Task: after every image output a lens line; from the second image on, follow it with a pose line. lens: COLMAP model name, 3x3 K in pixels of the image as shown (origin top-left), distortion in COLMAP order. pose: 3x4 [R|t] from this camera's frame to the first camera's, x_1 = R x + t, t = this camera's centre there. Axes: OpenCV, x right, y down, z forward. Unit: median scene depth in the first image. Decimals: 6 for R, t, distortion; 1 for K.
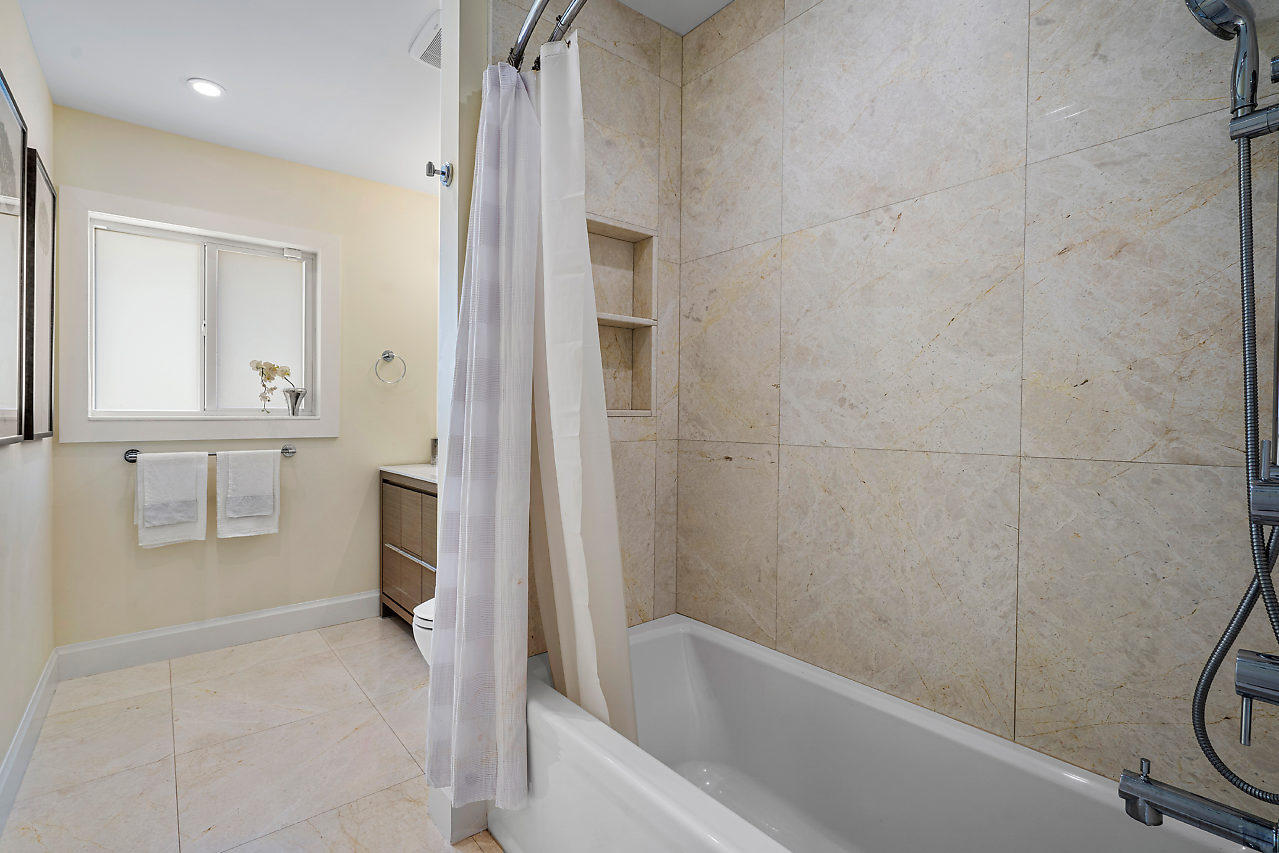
lens RADIAL K [[581.4, 0, 638.1], [0, 581.4, 422.2], [0, 0, 1]] dist [-0.004872, 0.001542]
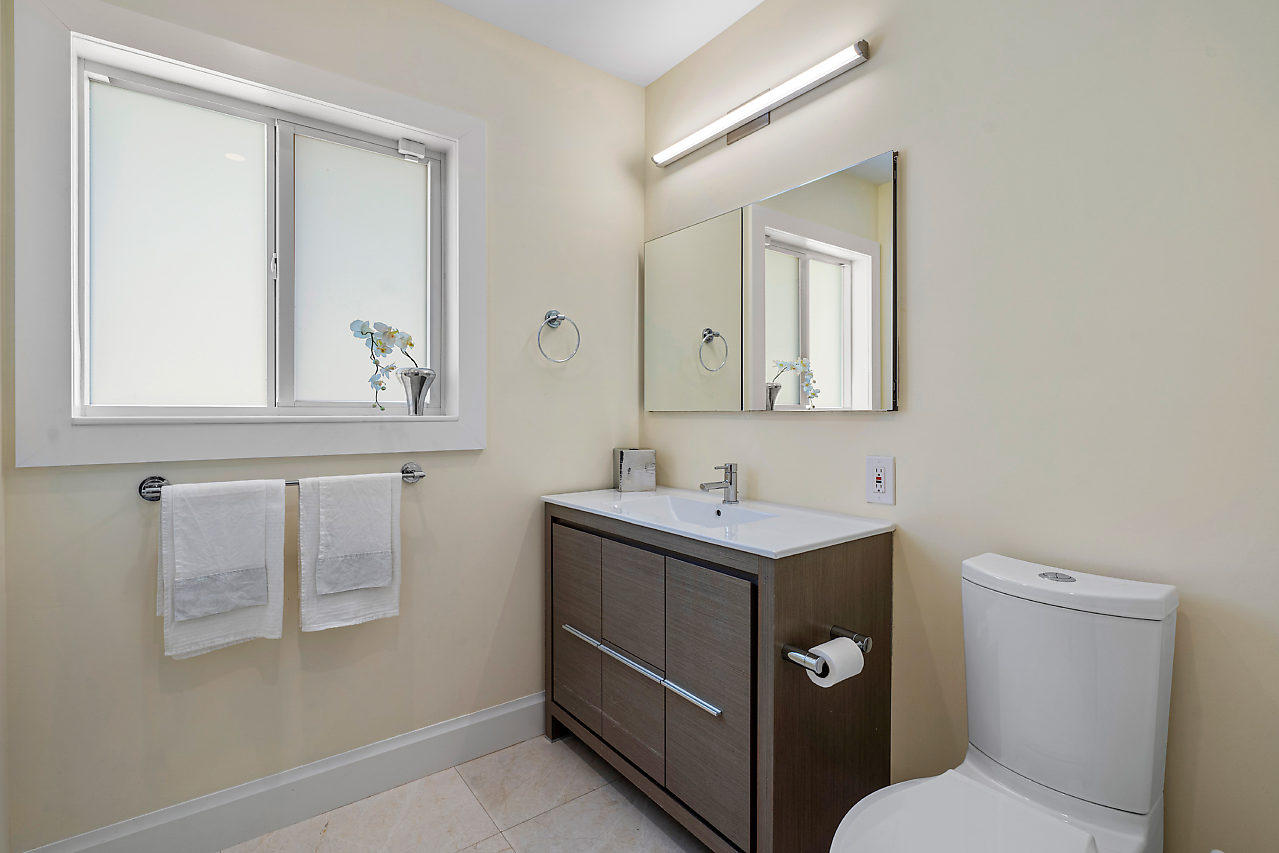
lens RADIAL K [[581.4, 0, 640.0], [0, 581.4, 422.0], [0, 0, 1]] dist [-0.004872, 0.001542]
pose [[0.998841, -0.002382, -0.048064, -0.351132], [0.002463, 0.999996, 0.001614, -0.003805], [0.048060, -0.001731, 0.998843, 0.430960]]
